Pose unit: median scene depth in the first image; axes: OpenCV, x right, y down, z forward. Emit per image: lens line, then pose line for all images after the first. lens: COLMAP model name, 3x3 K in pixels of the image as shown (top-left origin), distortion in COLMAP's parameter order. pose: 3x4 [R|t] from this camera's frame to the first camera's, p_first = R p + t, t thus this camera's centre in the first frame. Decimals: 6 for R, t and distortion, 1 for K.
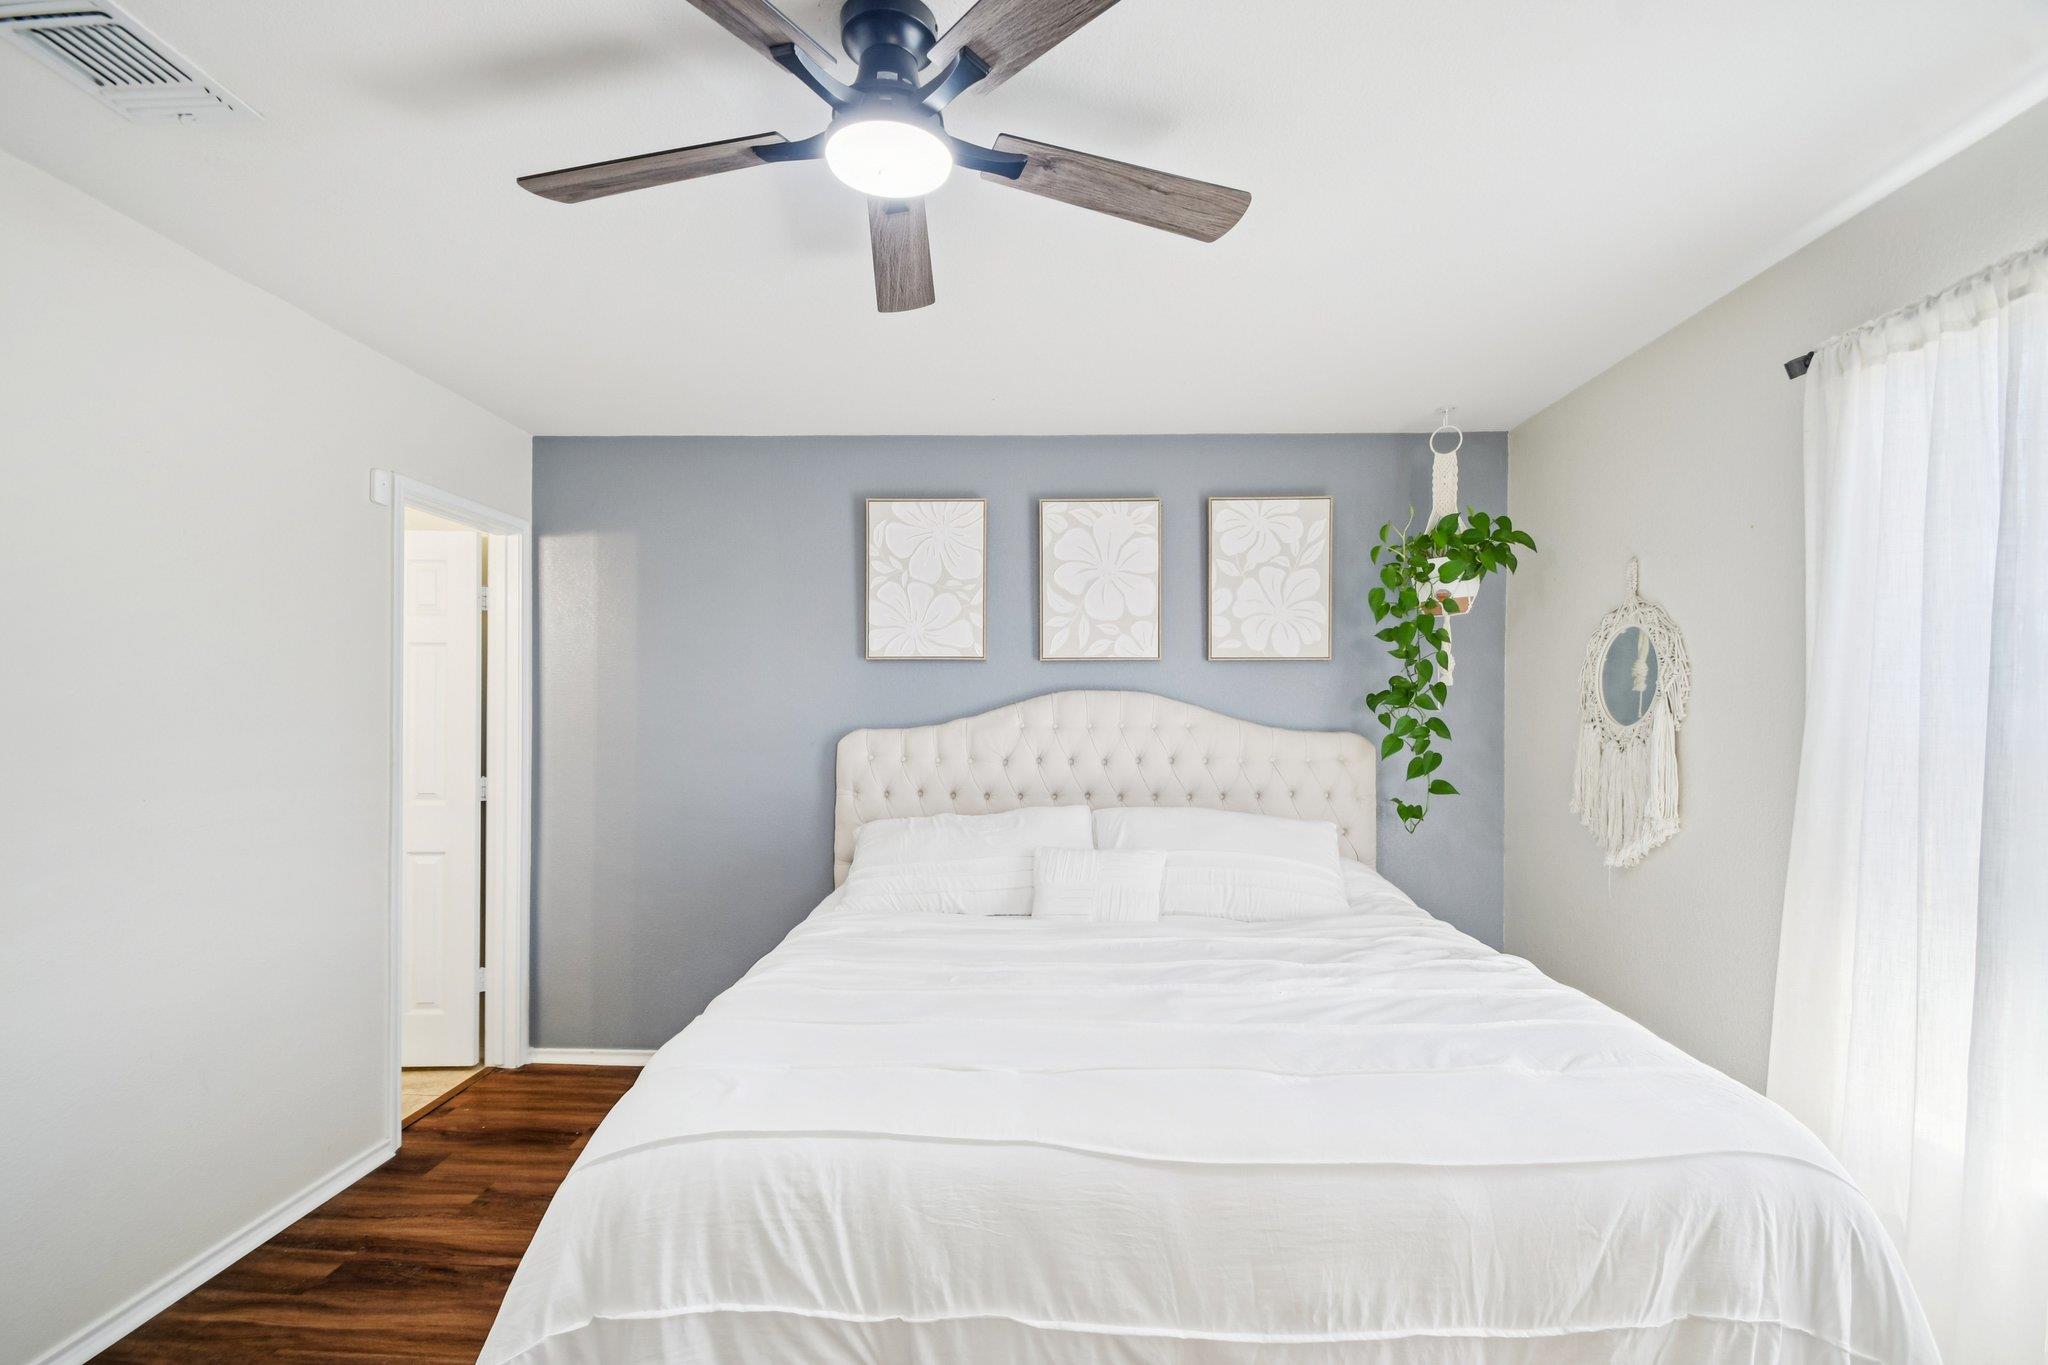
lens RADIAL K [[907.6, 0, 1031.7], [0, 907.6, 713.2], [0, 0, 1]] dist [0.000428, -0.011232]
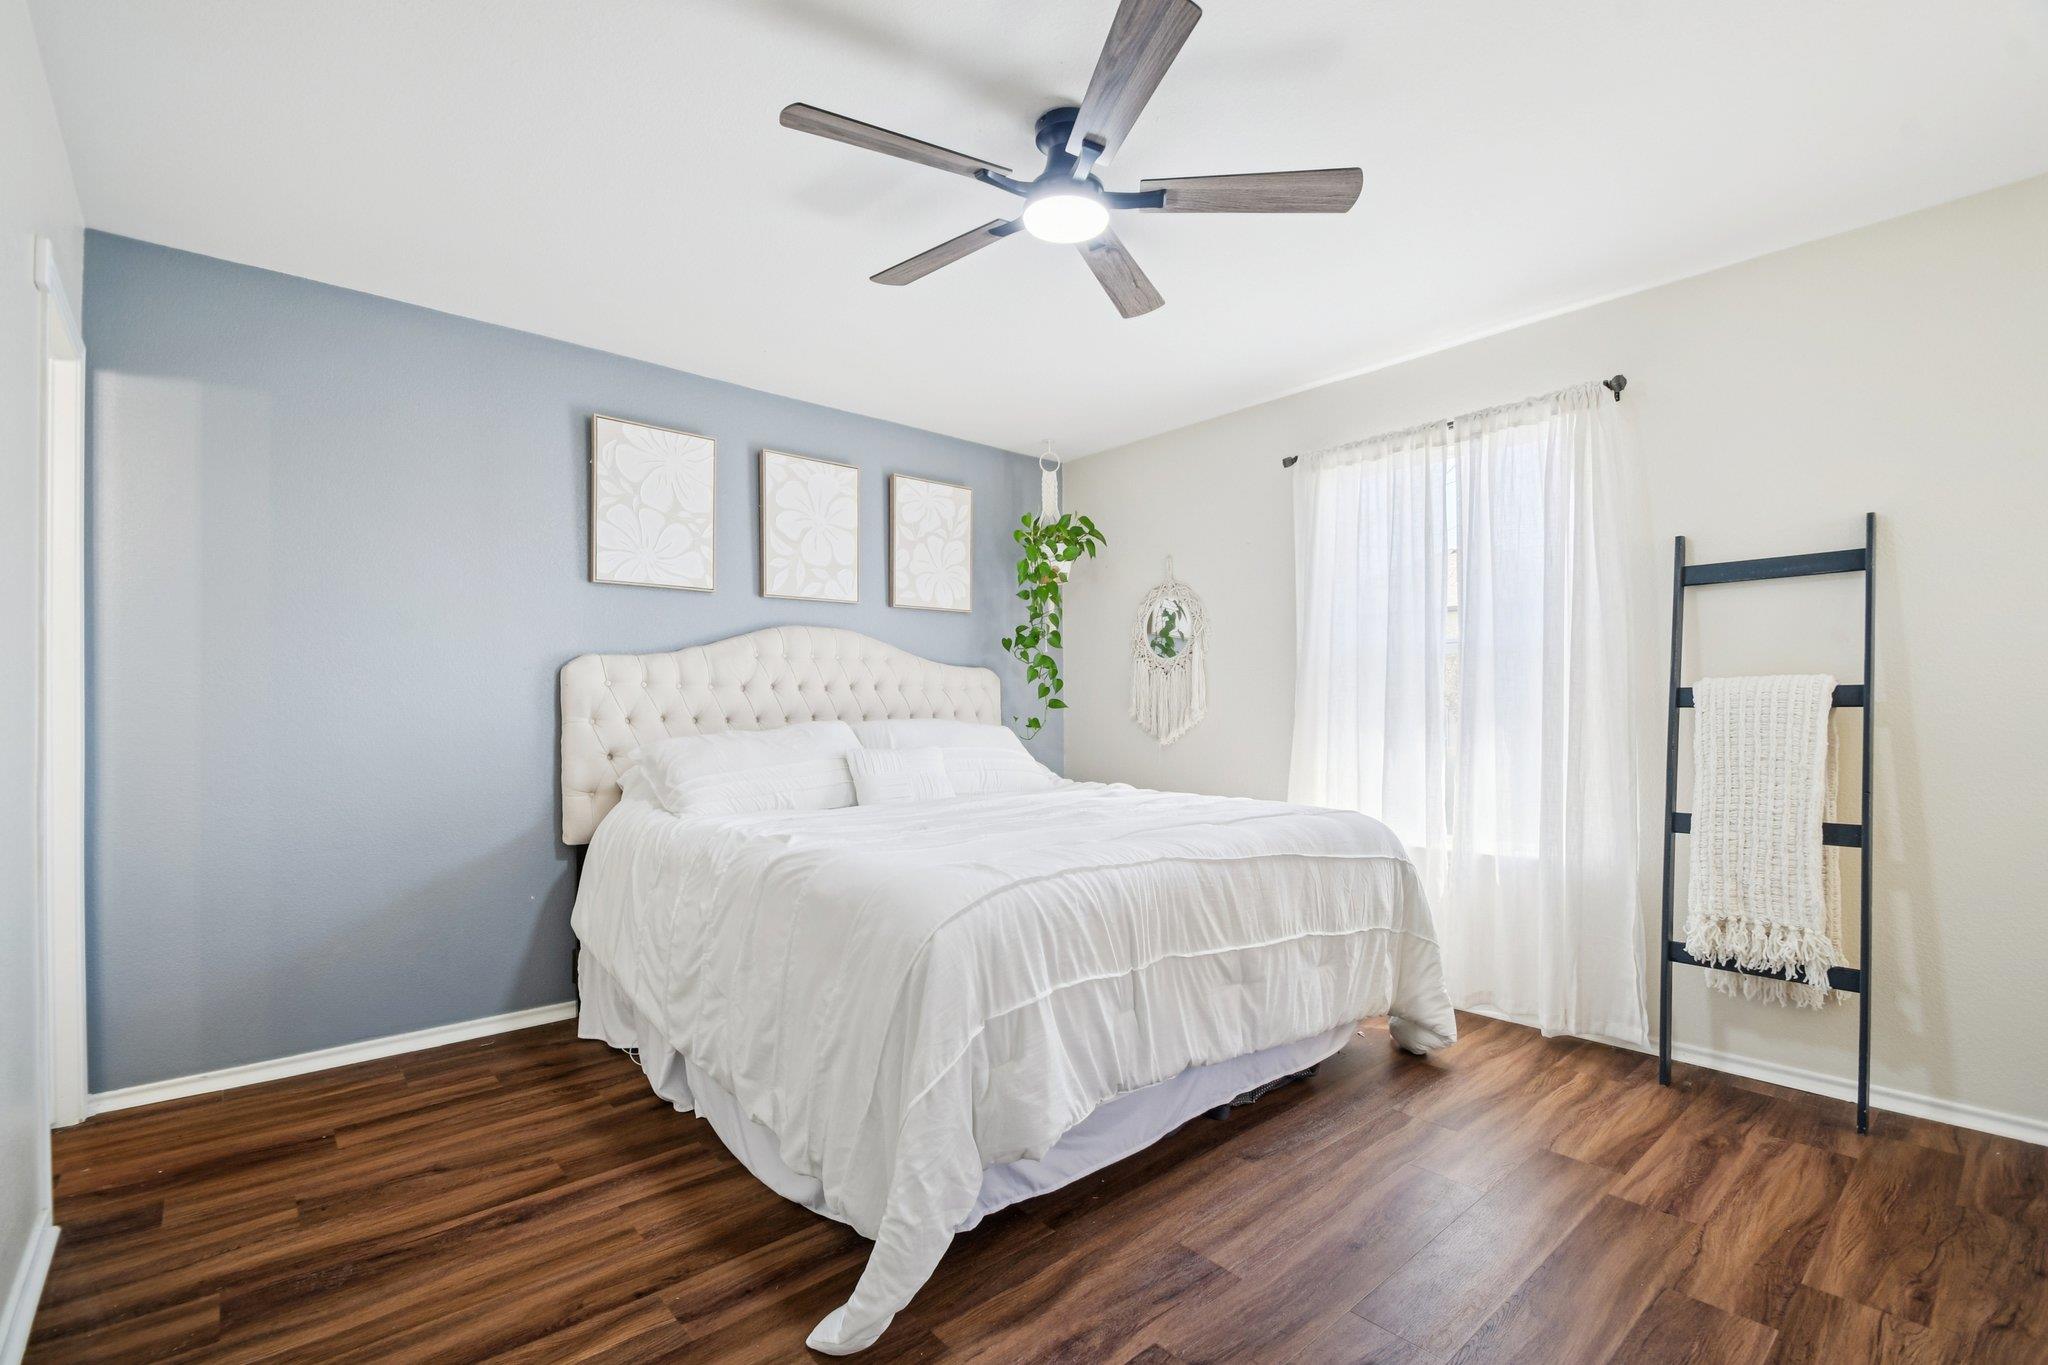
lens RADIAL K [[907.6, 0, 1031.7], [0, 907.6, 713.2], [0, 0, 1]] dist [0.000428, -0.011232]
pose [[0.720640, -0.013263, 0.693182, -0.521555], [0.008205, 0.999910, 0.010601, 0.073728], [-0.693260, -0.001952, 0.720685, -0.009051]]
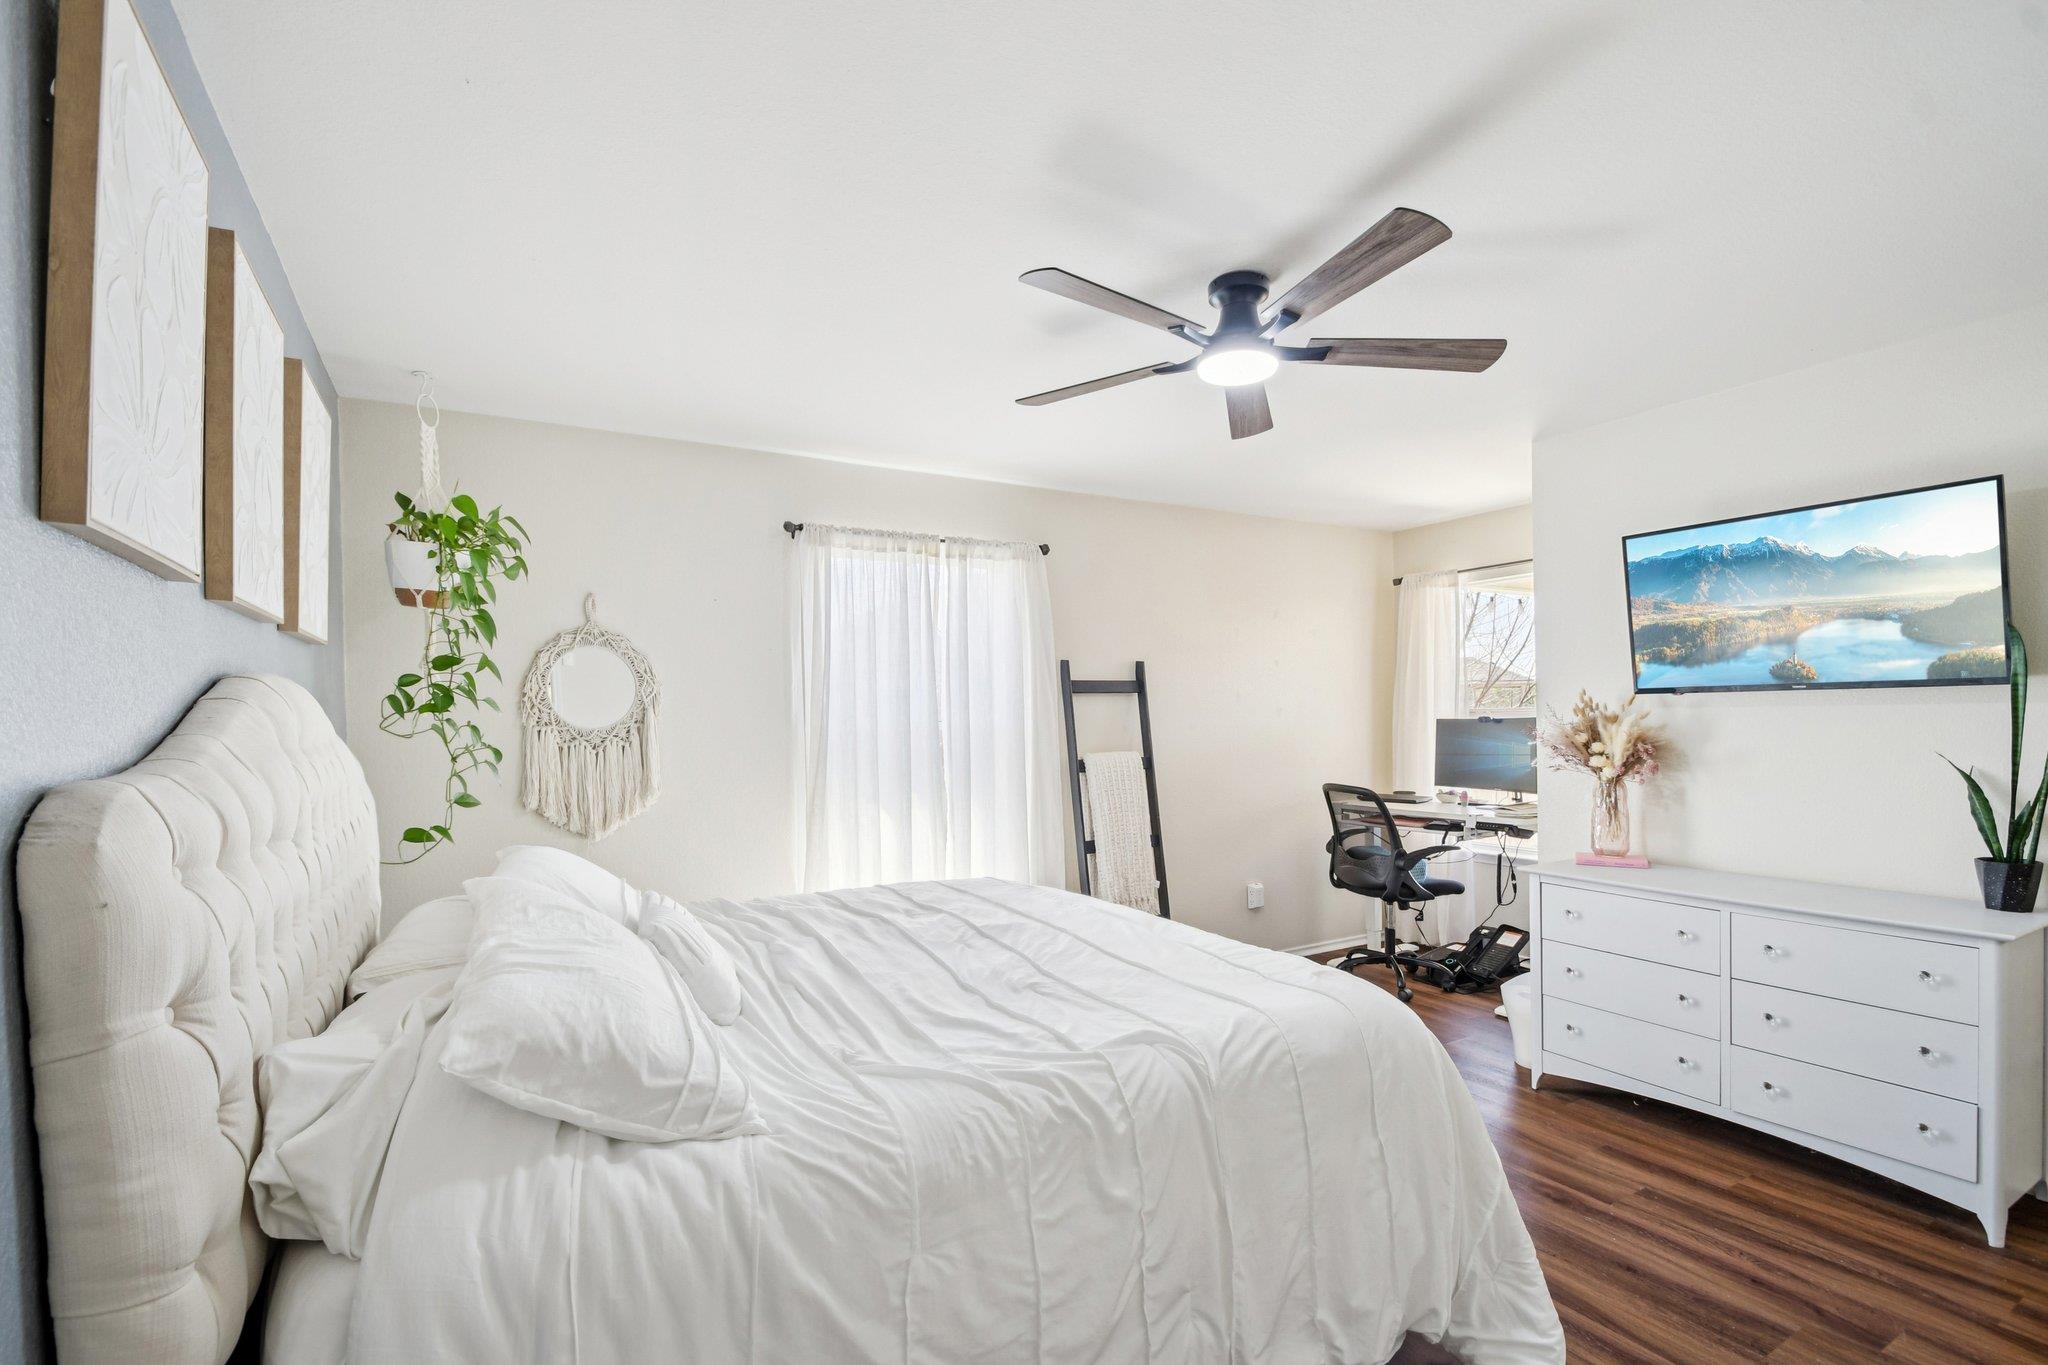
lens RADIAL K [[907.6, 0, 1031.7], [0, 907.6, 713.2], [0, 0, 1]] dist [0.000428, -0.011232]
pose [[-0.536347, 0.010451, 0.843933, -0.557465], [0.009727, 0.999933, -0.006201, 0.005005], [-0.843942, 0.004883, -0.536413, 0.920004]]
